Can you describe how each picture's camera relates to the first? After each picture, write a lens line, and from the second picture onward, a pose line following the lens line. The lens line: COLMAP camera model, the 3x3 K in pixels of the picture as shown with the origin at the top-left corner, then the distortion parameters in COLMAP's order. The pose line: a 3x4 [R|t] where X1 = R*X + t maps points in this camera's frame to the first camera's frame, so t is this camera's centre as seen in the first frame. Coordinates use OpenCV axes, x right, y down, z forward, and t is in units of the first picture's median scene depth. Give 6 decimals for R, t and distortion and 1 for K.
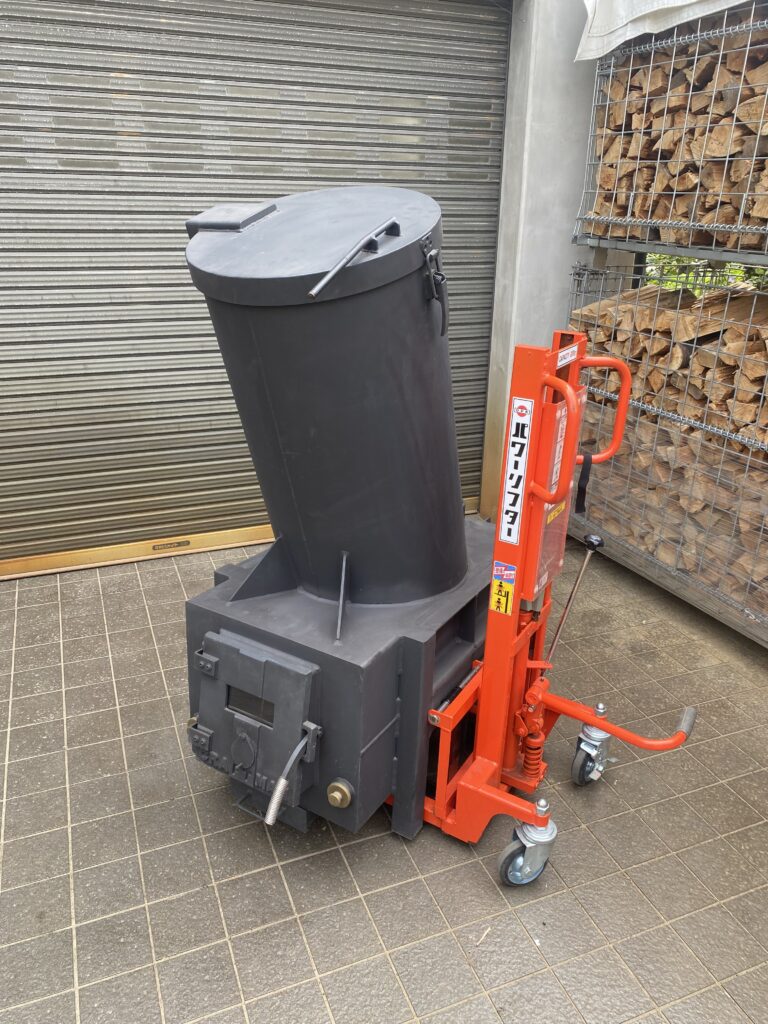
lens RADIAL K [[782.4, 0, 384.0], [0, 782.4, 512.0], [0, 0, 1]] dist [0.005051, 0.000508]
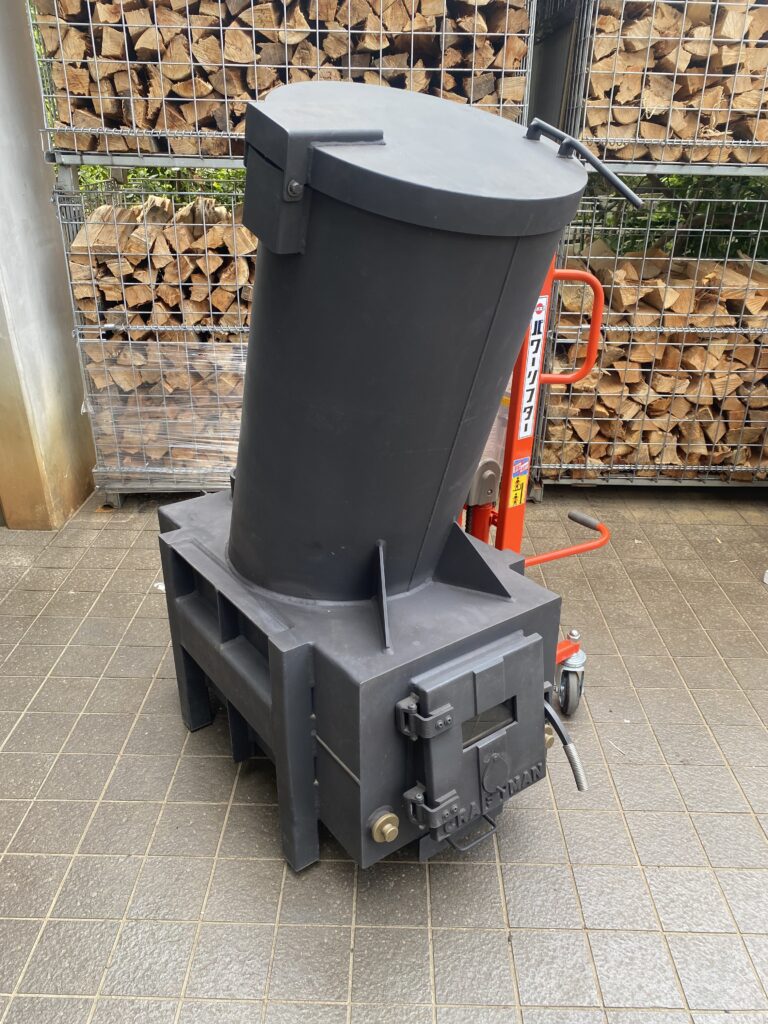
lens RADIAL K [[782.4, 0, 384.0], [0, 782.4, 512.0], [0, 0, 1]] dist [0.005051, 0.000508]
pose [[0.388602, -0.413801, 0.823260, -0.517711], [0.340621, 0.894705, 0.288929, -0.151100], [-0.856134, 0.168141, 0.488633, 0.409279]]
